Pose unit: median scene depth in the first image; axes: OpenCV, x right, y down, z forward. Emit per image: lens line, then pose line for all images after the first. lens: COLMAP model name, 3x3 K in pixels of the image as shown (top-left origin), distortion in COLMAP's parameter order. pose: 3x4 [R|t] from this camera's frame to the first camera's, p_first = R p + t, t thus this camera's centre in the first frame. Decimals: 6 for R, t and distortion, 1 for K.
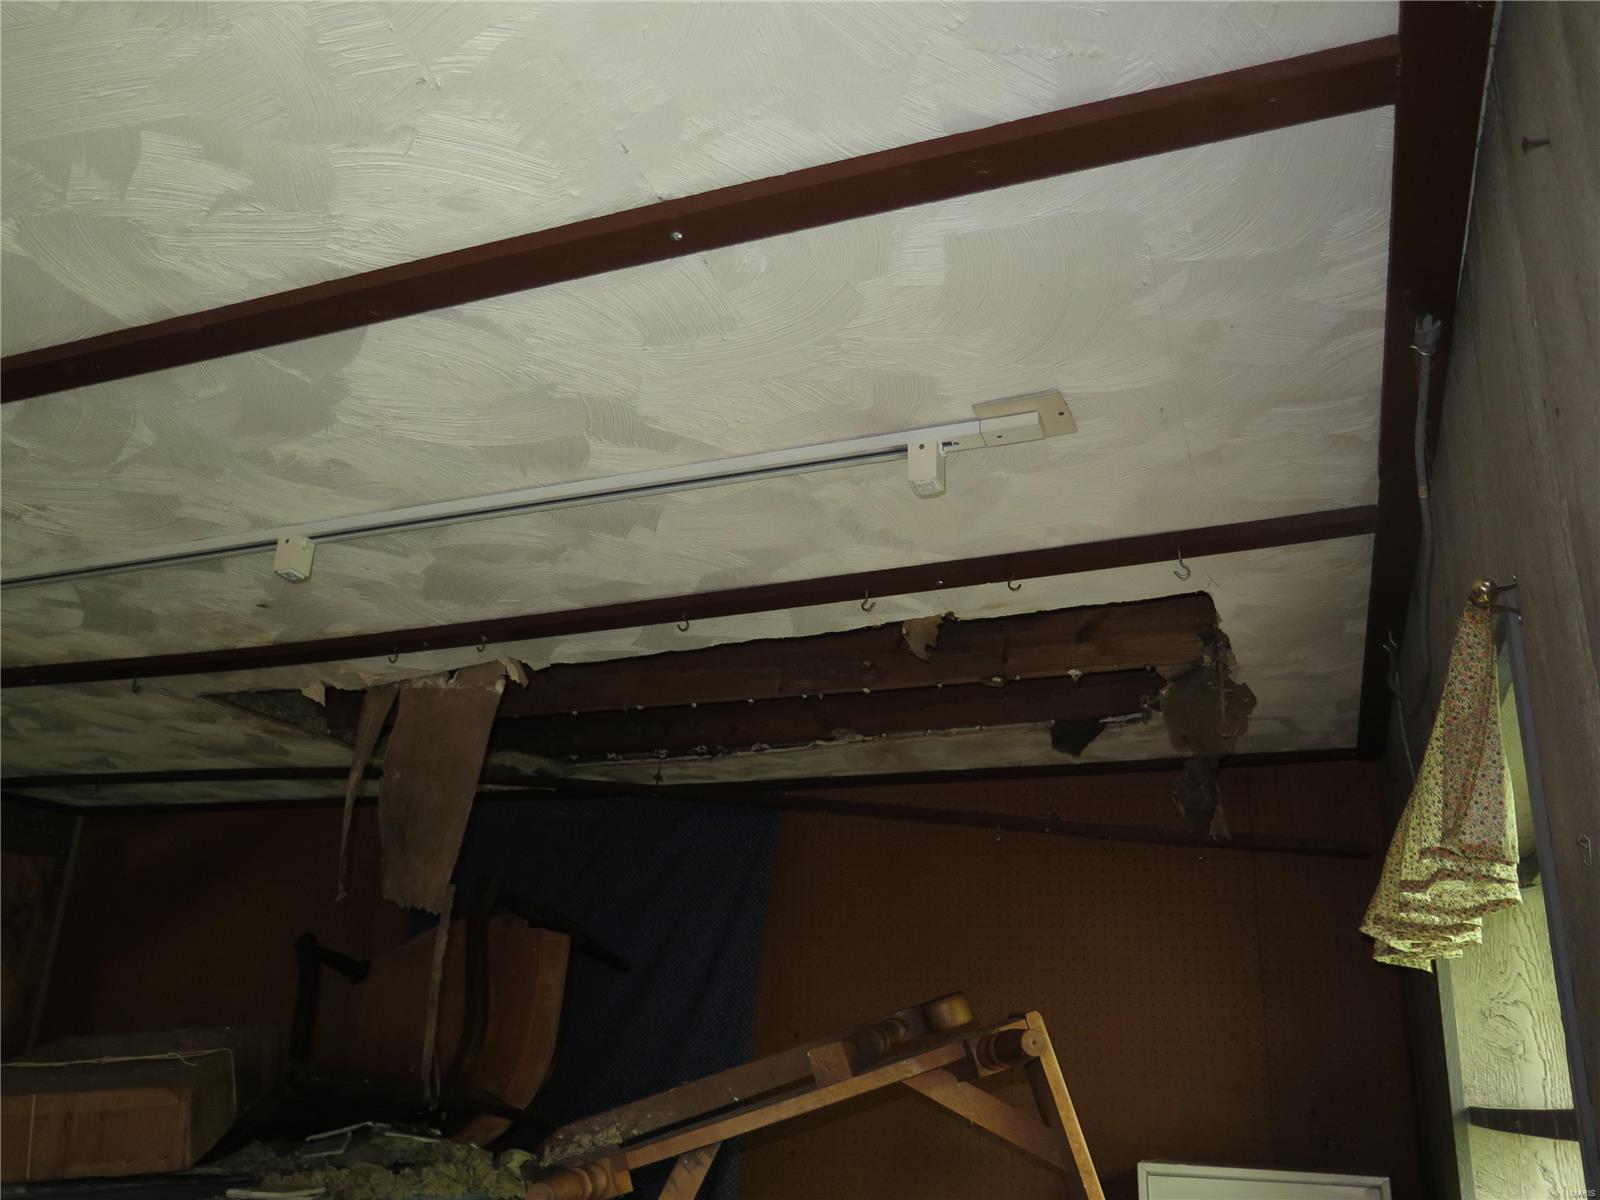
lens RADIAL K [[1333.3, 0, 800.0], [0, 1333.3, 600.0], [0, 0, 1]] dist [-0.016573, -0.003501]
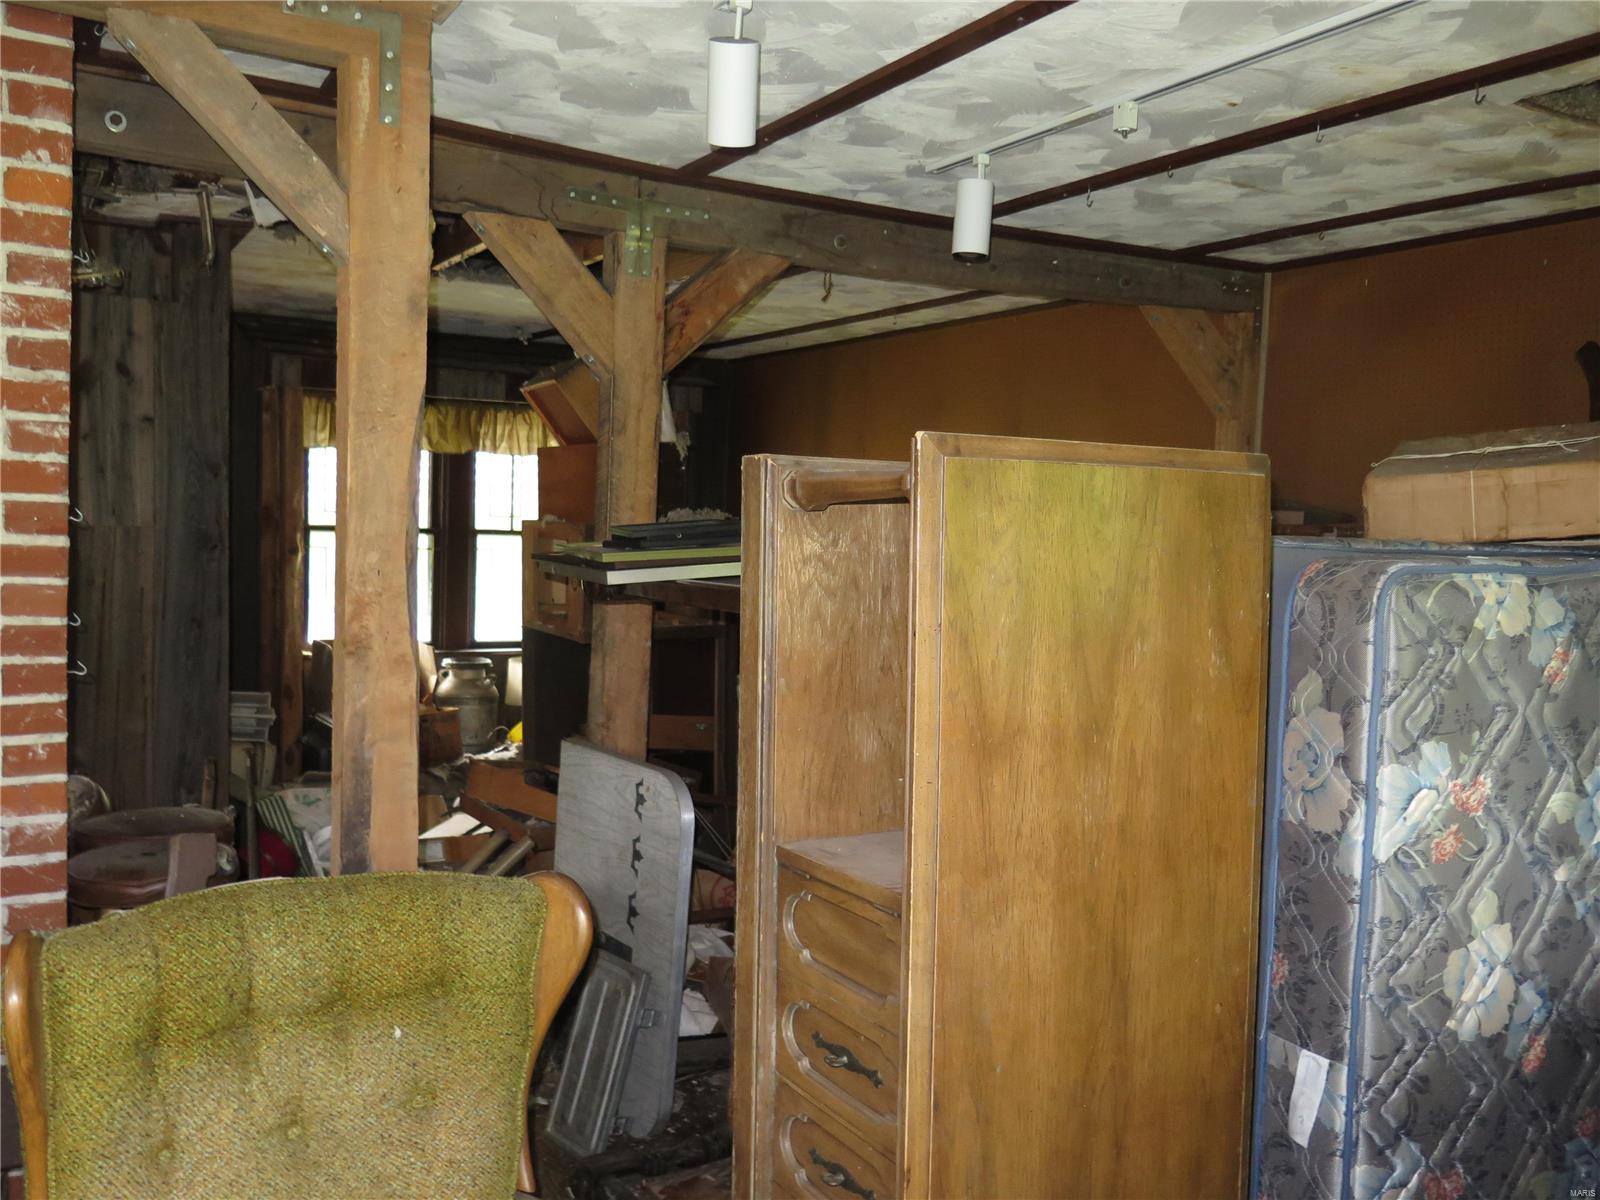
lens RADIAL K [[1333.3, 0, 800.0], [0, 1333.3, 600.0], [0, 0, 1]] dist [-0.016573, -0.003501]
pose [[0.761794, 0.029901, -0.647129, -0.202567], [0.217417, 0.929195, 0.298875, 0.006599], [0.610246, -0.368378, 0.701354, -0.146844]]
